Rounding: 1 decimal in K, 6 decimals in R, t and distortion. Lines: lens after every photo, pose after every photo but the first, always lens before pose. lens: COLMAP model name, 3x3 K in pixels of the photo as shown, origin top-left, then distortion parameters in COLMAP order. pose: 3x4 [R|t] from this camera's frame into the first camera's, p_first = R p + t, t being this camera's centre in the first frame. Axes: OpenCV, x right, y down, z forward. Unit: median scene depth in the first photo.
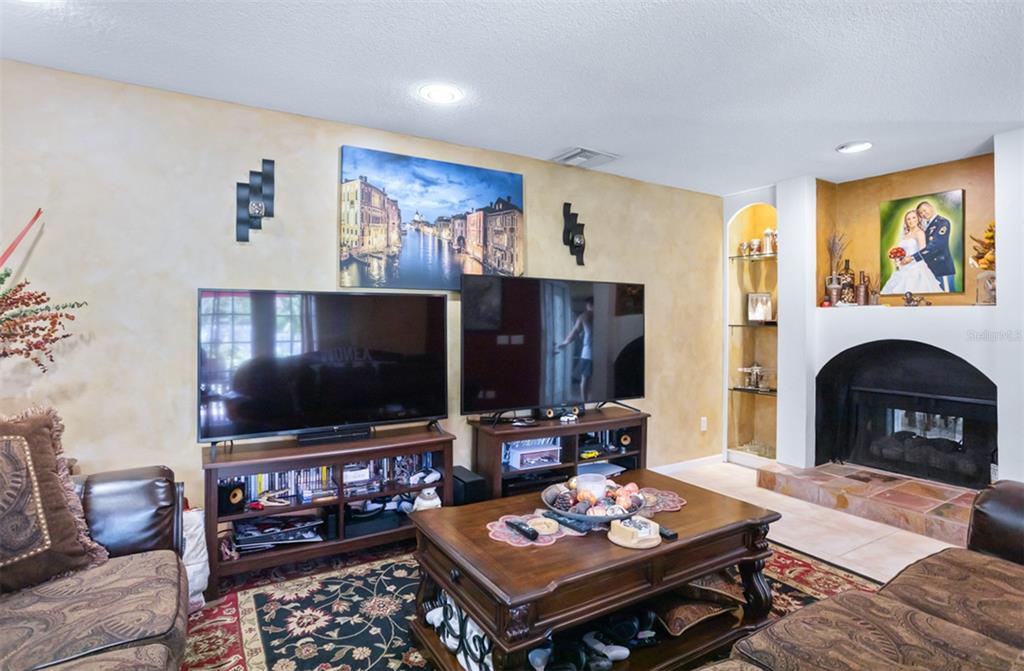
lens RADIAL K [[535.1, 0, 512.0], [0, 535.1, 335.5], [0, 0, 1]] dist [0.000514, 0.000037]
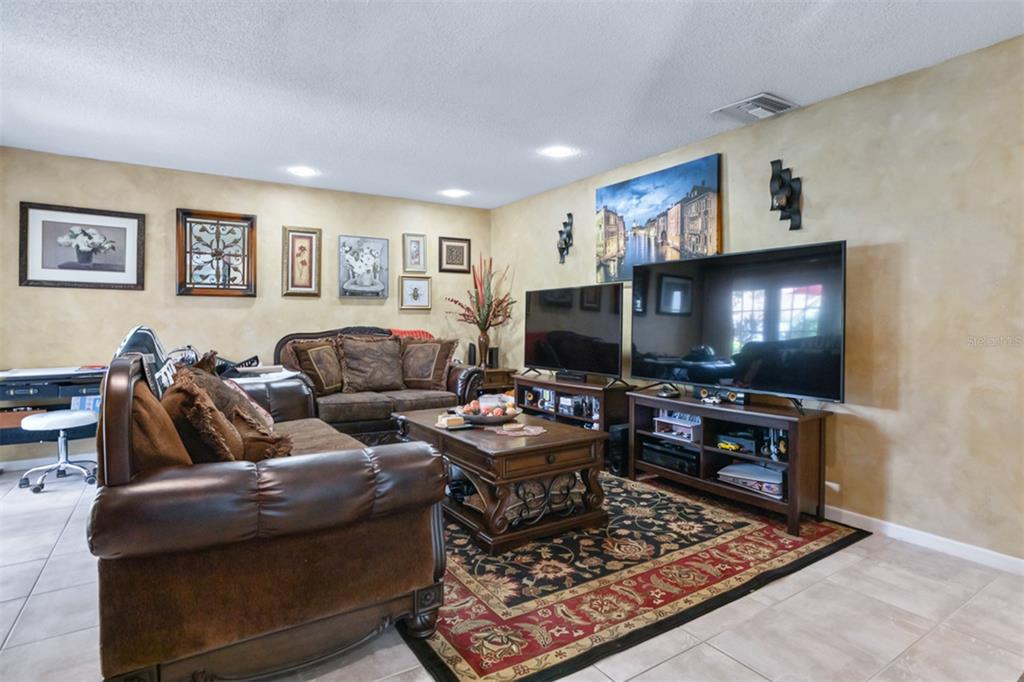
lens RADIAL K [[539.3, 0, 518.3], [0, 539.3, 335.0], [0, 0, 1]] dist [-0.054430, 0.037202]
pose [[0.051236, 0.039157, -0.997919, 1.082159], [0.003499, 0.999218, 0.039387, -0.004776], [0.998680, -0.005509, 0.051059, 0.627529]]
